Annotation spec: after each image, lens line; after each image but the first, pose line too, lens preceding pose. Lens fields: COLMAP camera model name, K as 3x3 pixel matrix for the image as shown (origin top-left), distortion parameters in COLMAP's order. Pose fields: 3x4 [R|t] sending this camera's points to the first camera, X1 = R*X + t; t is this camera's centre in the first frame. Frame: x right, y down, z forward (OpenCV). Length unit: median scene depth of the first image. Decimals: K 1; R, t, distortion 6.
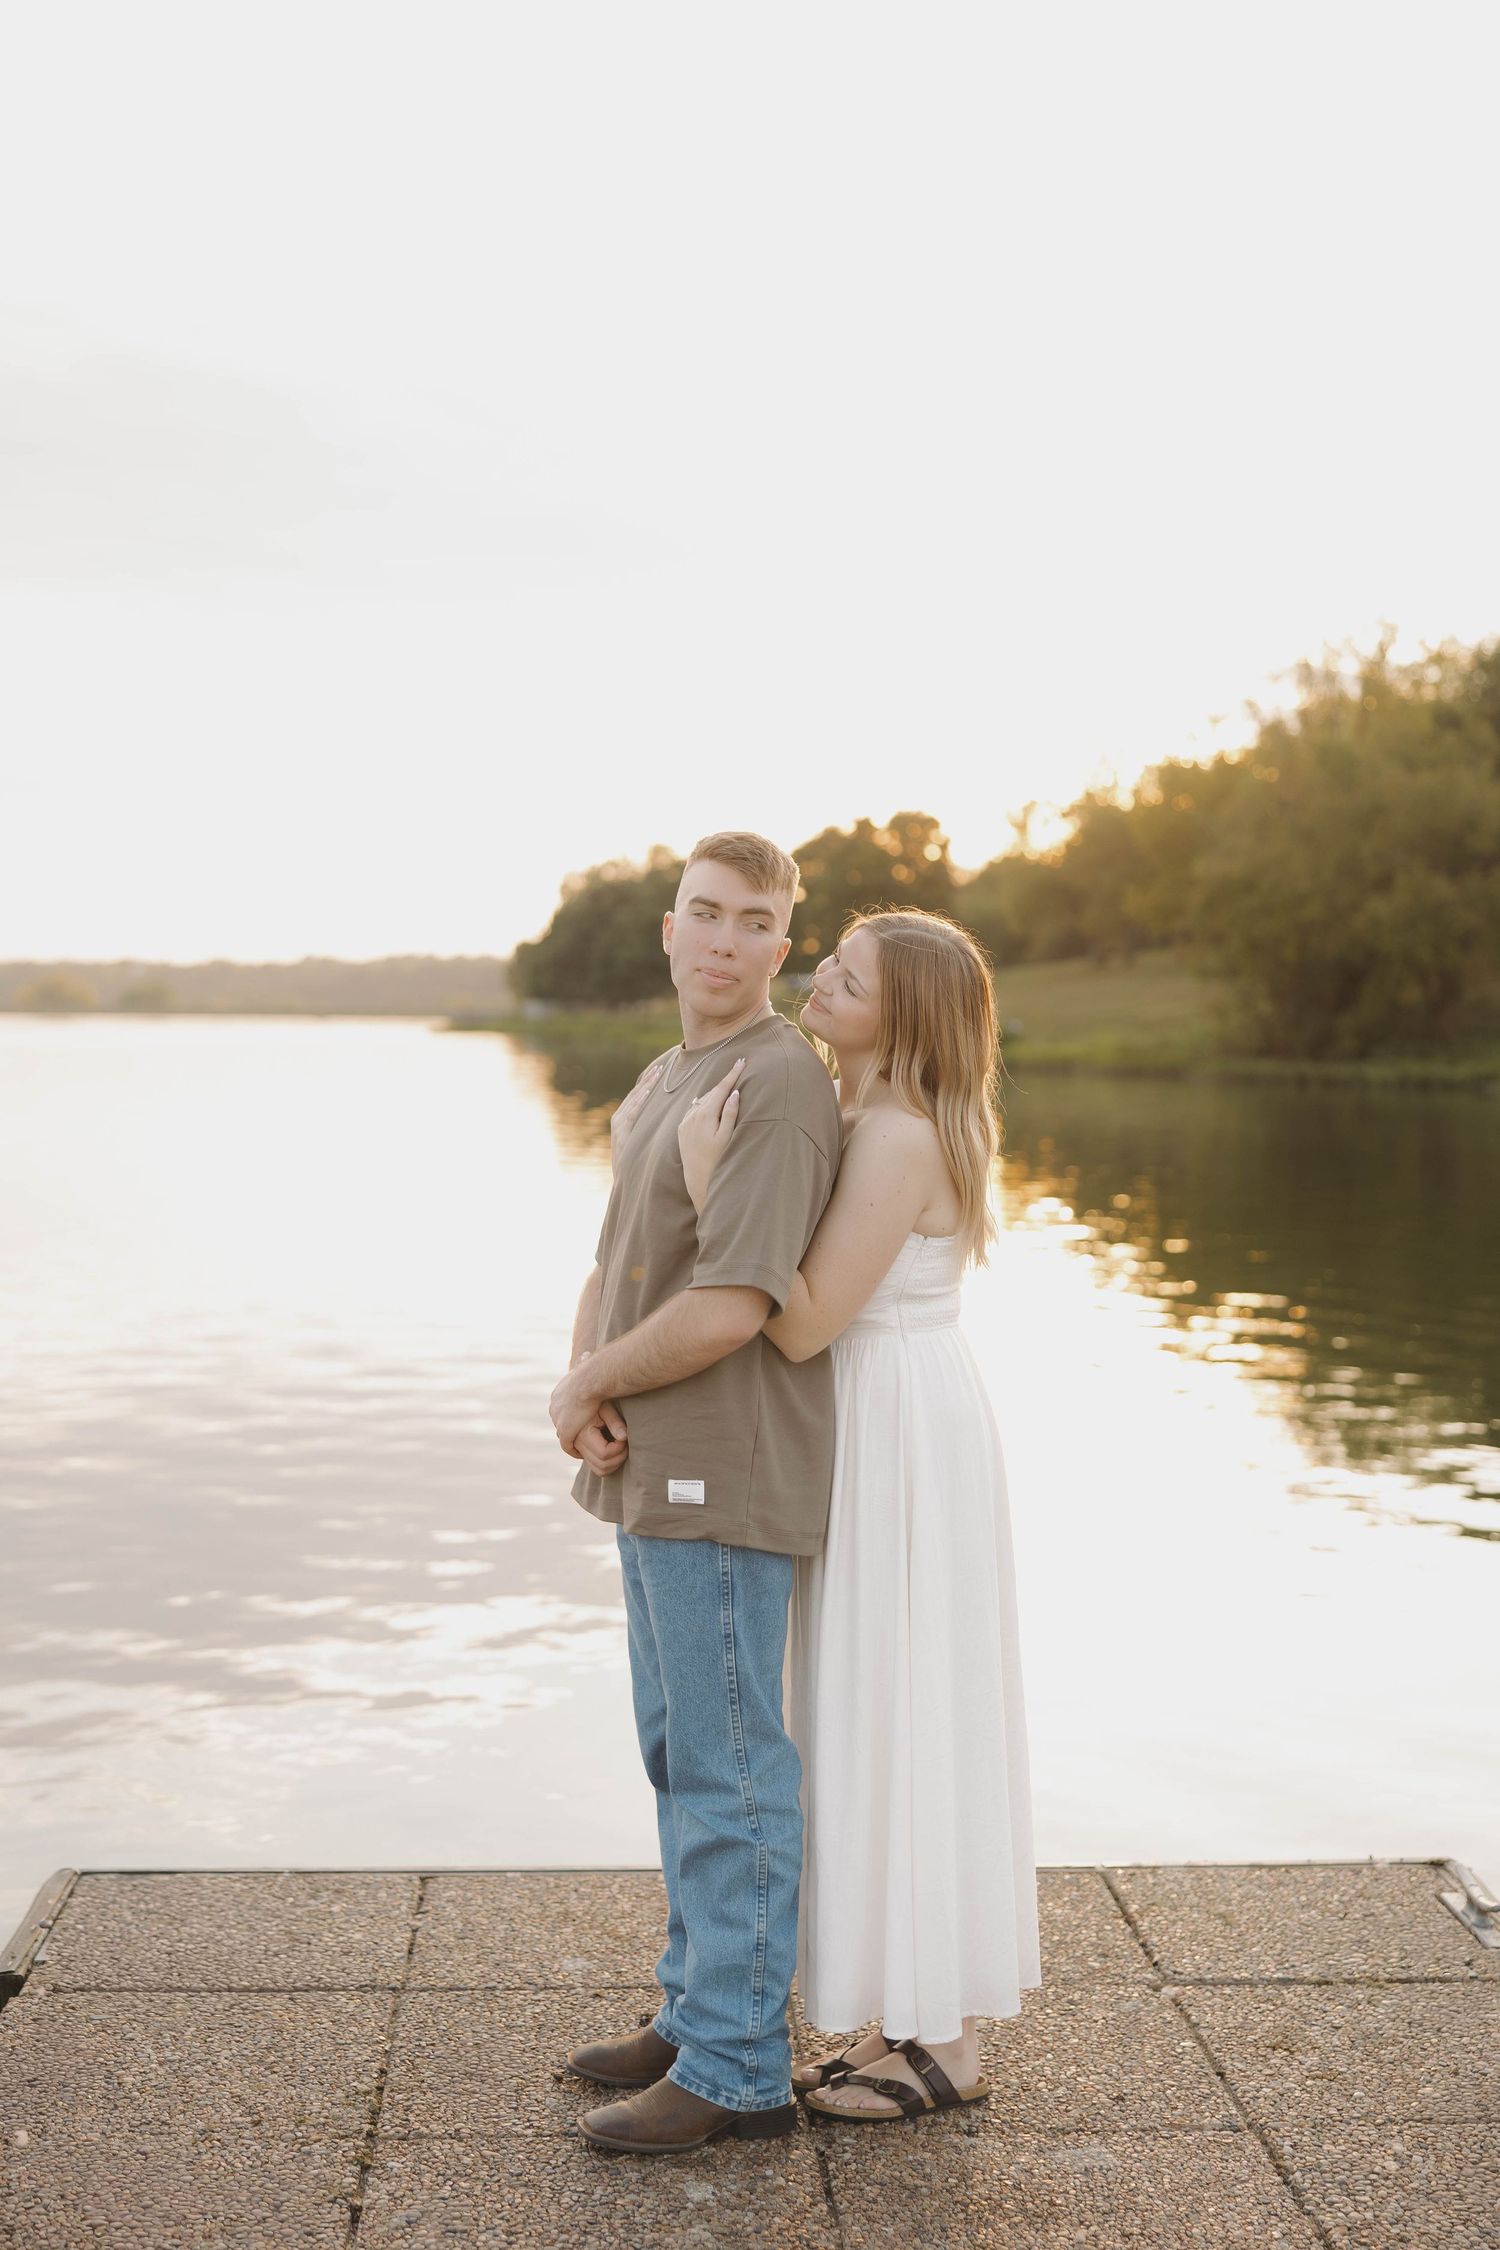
lens RADIAL K [[2946.8, 0, 699.3], [0, 2946.8, 1116.7], [0, 0, 1]] dist [0.004683, -0.015008]
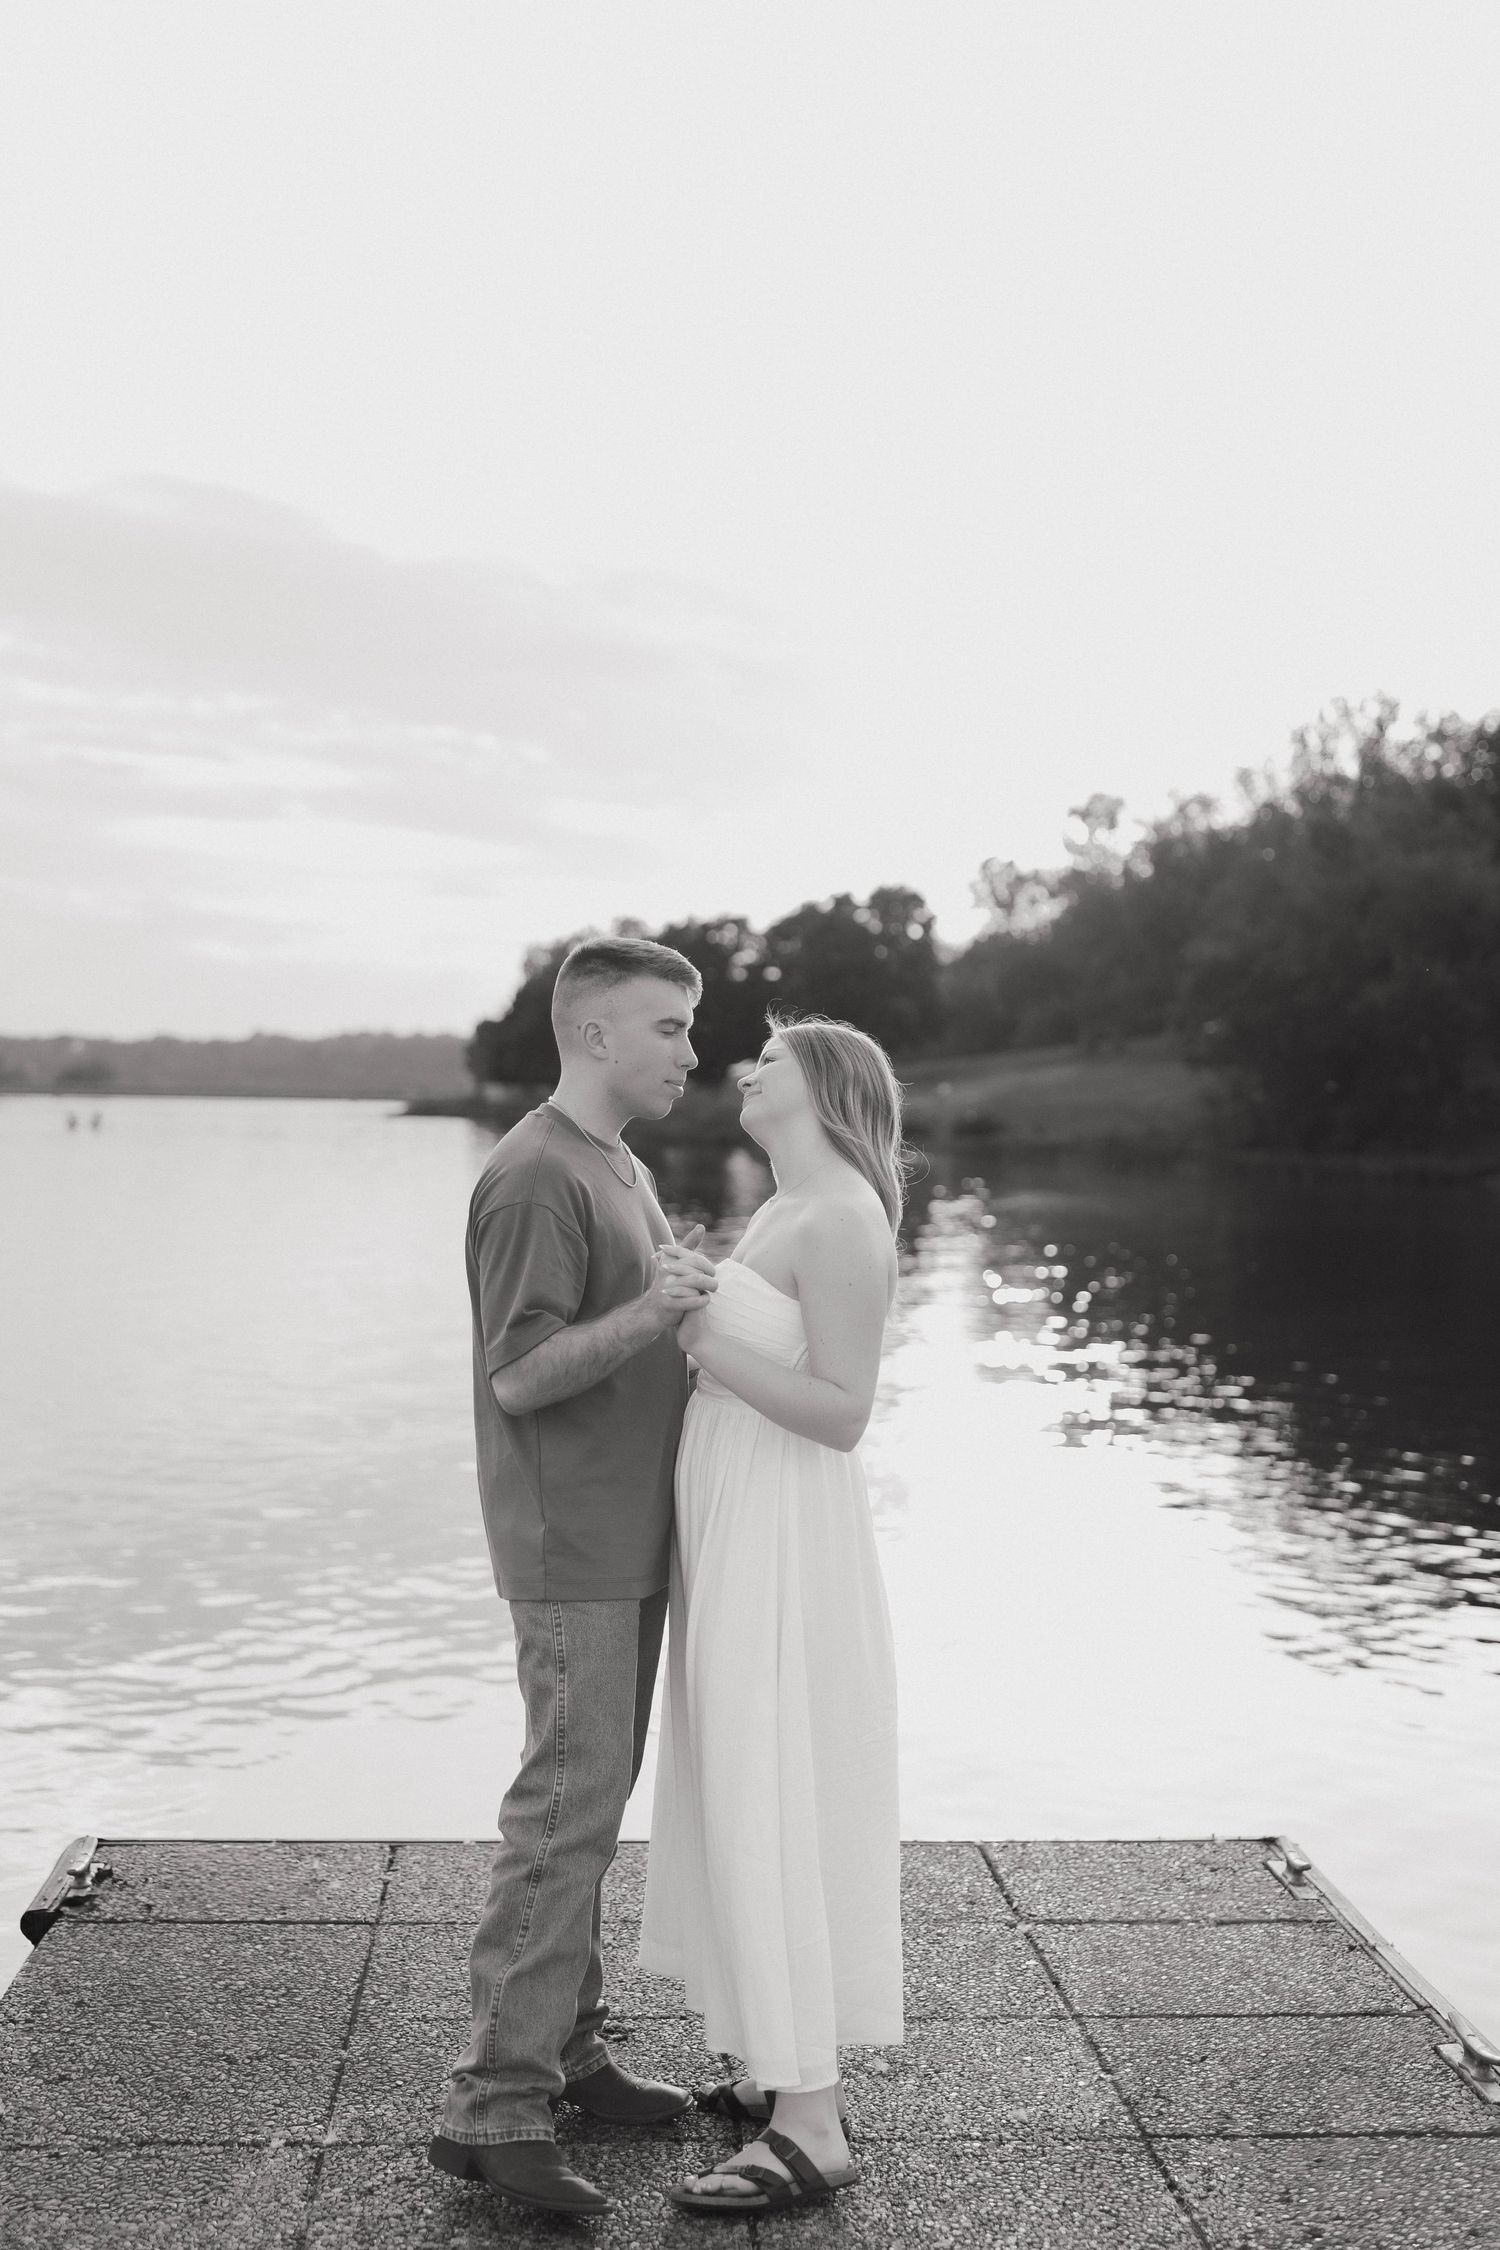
lens RADIAL K [[3429.7, 0, 750.0], [0, 3429.7, 1125.0], [0, 0, 1]] dist [0.022253, 0.044159]
pose [[0.999790, 0.008789, 0.018508, 0.007460], [-0.008299, 0.999617, -0.026382, 0.003757], [-0.018733, 0.026223, 0.999481, -0.139533]]
